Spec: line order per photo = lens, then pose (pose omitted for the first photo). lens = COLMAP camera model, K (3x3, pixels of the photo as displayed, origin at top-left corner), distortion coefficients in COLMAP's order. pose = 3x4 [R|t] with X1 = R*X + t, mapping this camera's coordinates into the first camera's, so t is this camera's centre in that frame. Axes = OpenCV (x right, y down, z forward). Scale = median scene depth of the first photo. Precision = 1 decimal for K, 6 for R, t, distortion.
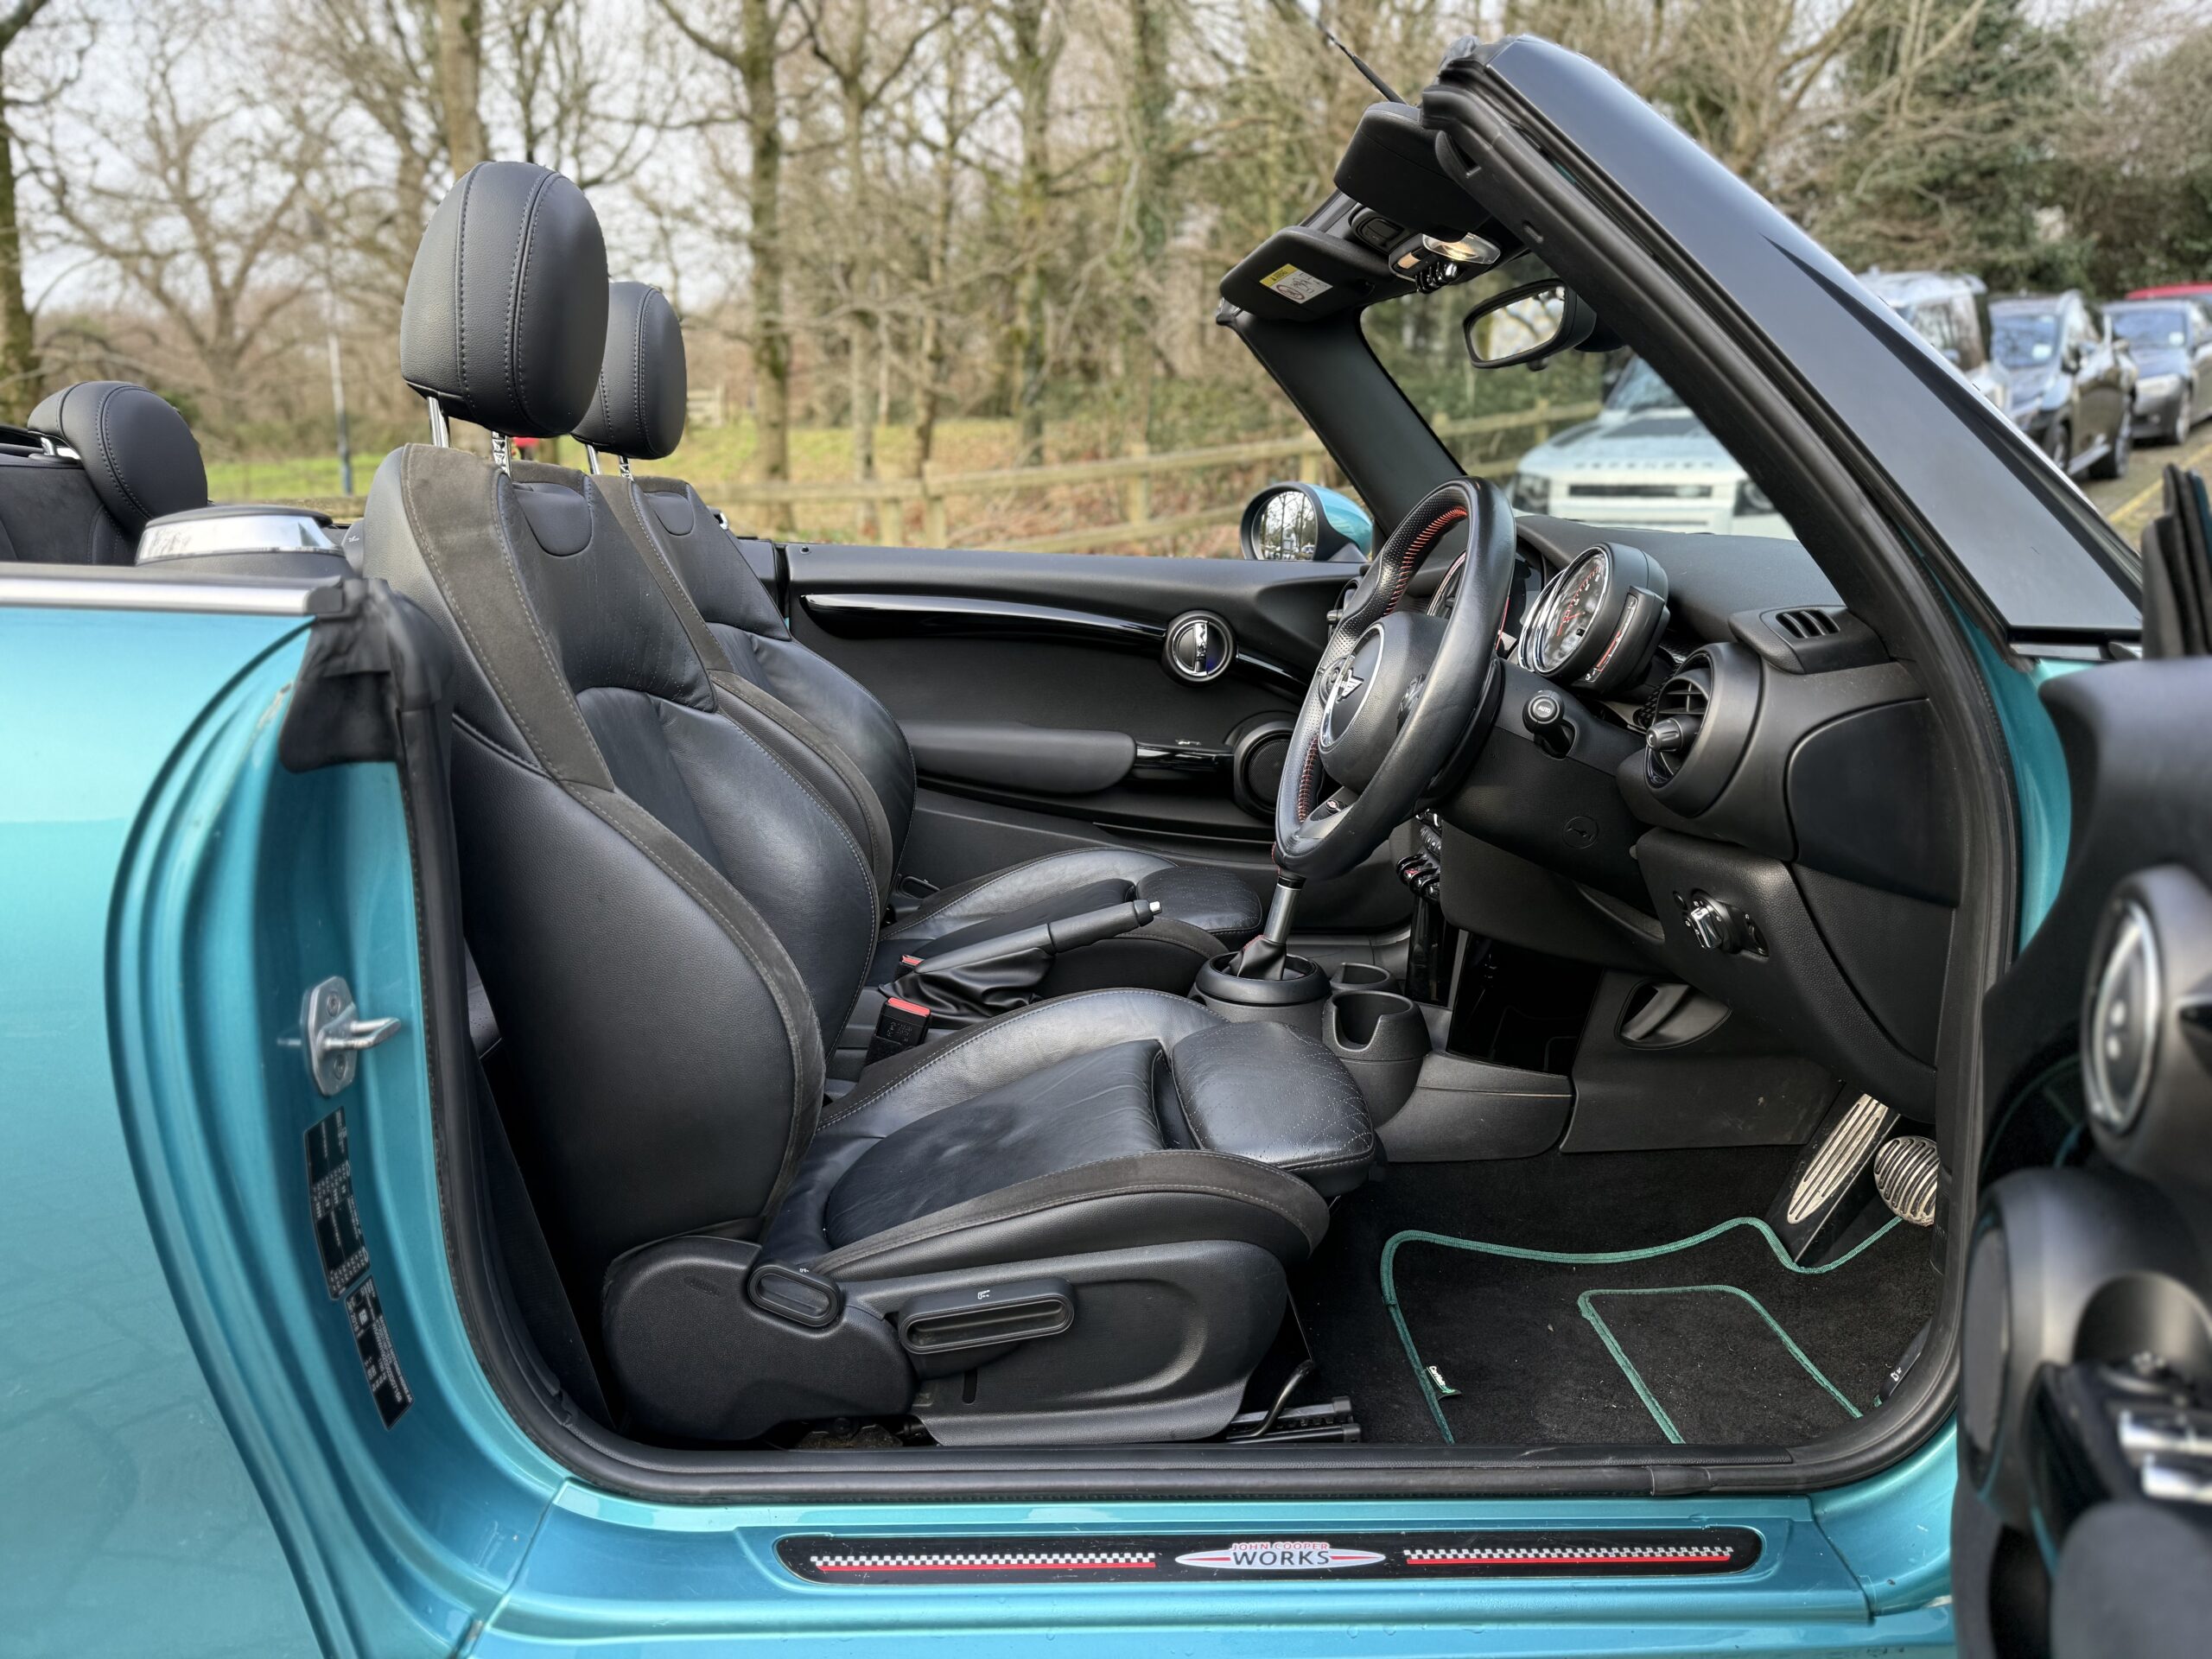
lens RADIAL K [[1565.3, 0, 1113.3], [0, 1565.3, 842.3], [0, 0, 1]] dist [0.007534, -0.006809]
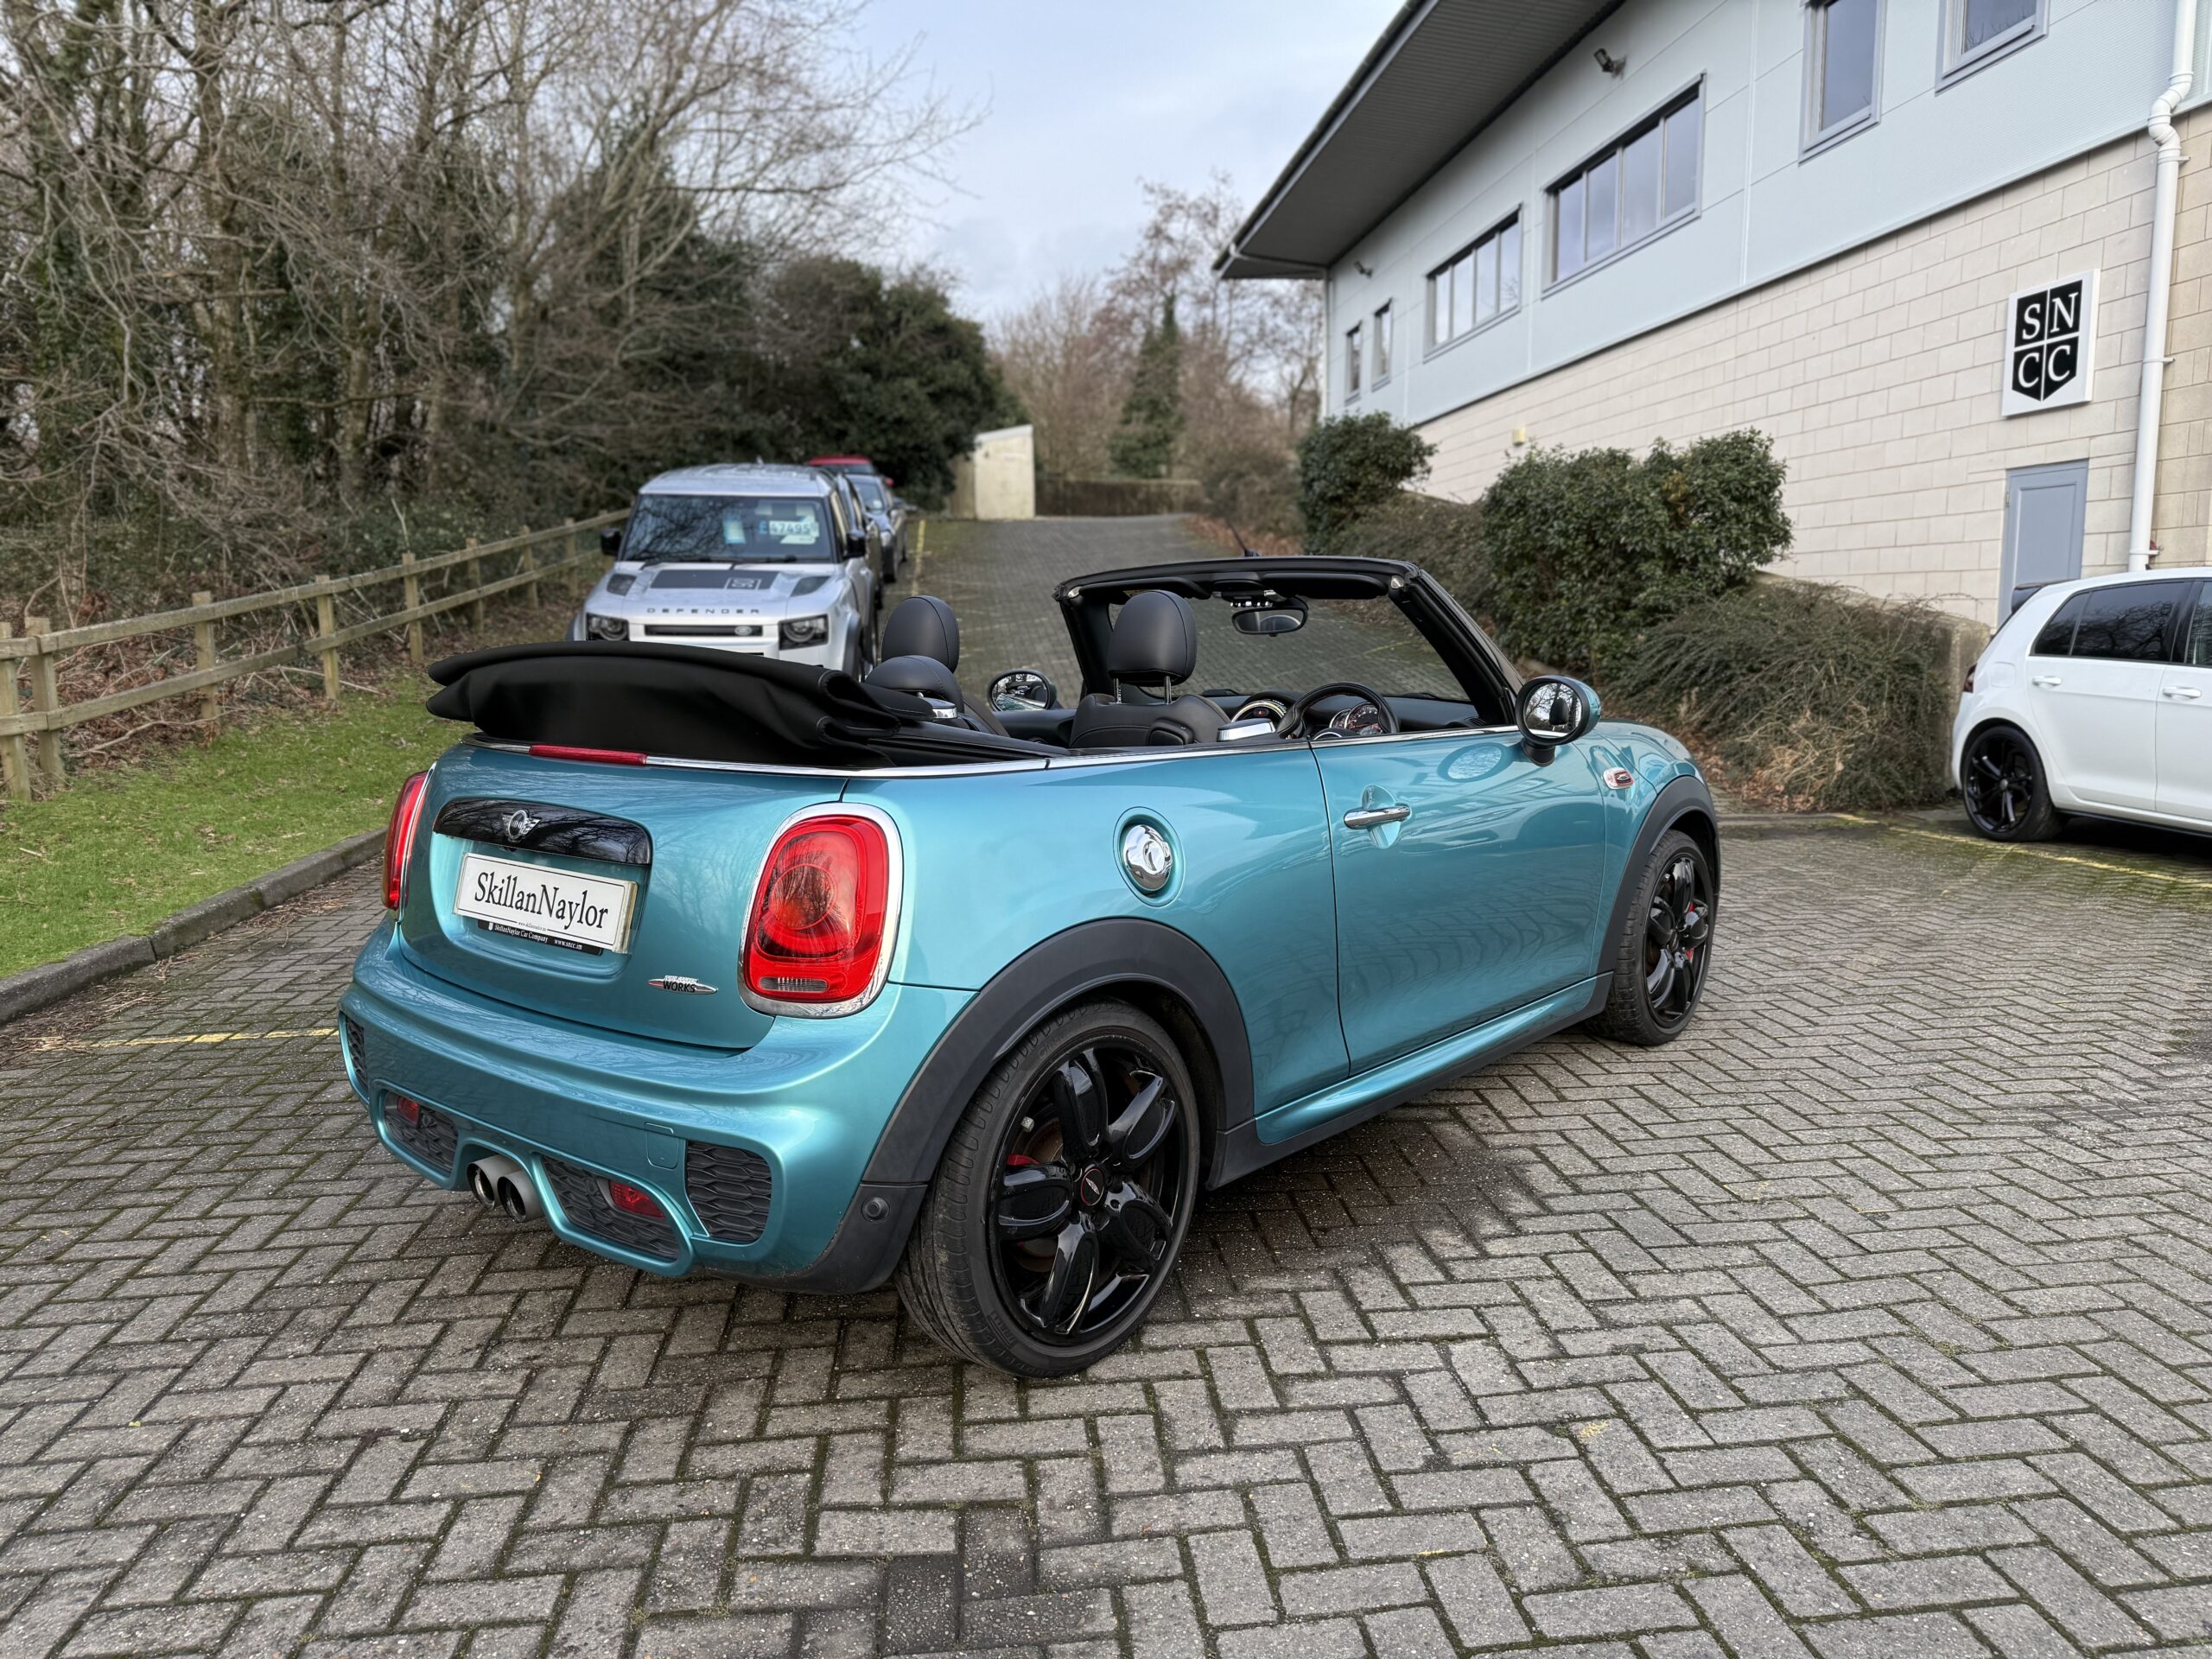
lens RADIAL K [[1553.7, 0, 1117.2], [0, 1553.7, 830.8], [0, 0, 1]] dist [0.043861, -0.058500]
pose [[0.691301, -0.116533, 0.713108, -0.333765], [0.169579, 0.985511, -0.003346, 0.001412], [-0.702386, 0.123242, 0.701046, -0.112174]]
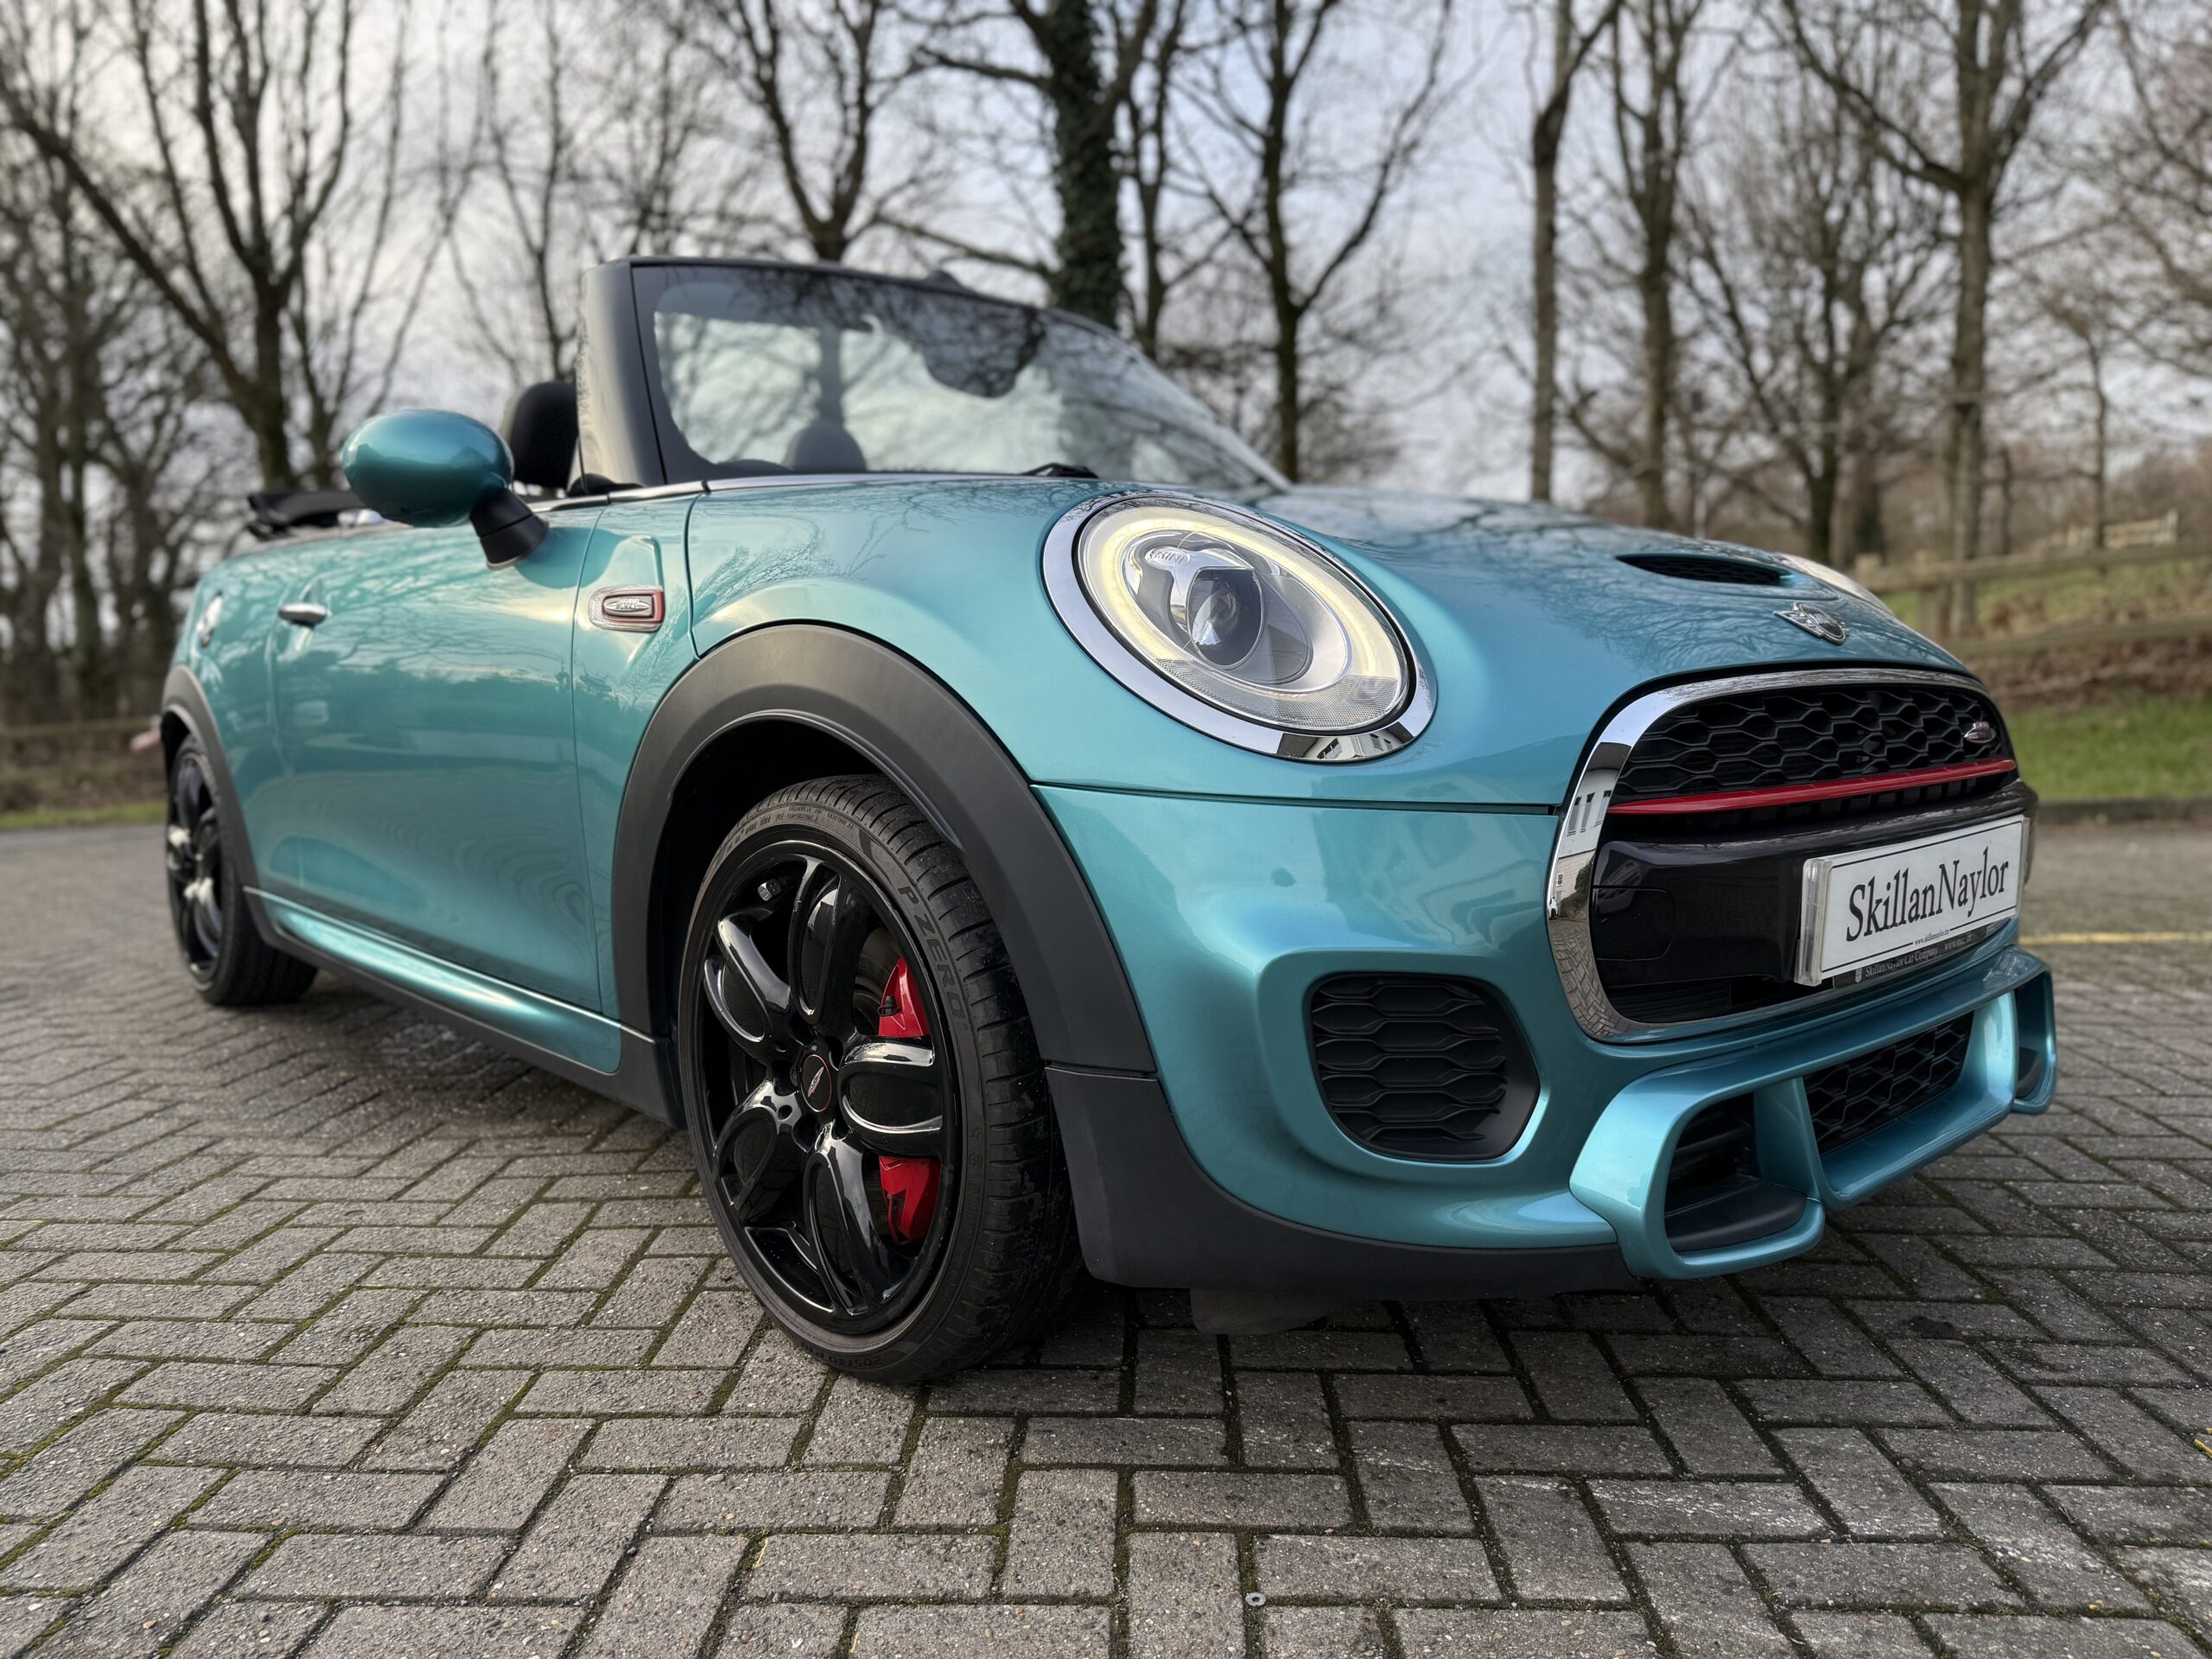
lens RADIAL K [[1565.3, 0, 1113.3], [0, 1565.3, 842.3], [0, 0, 1]] dist [0.007534, -0.006809]
pose [[0.638416, 0.065352, -0.766912, 0.299151], [-0.156794, 0.986538, -0.046456, 0.041186], [0.753552, 0.149905, 0.640069, 0.025035]]
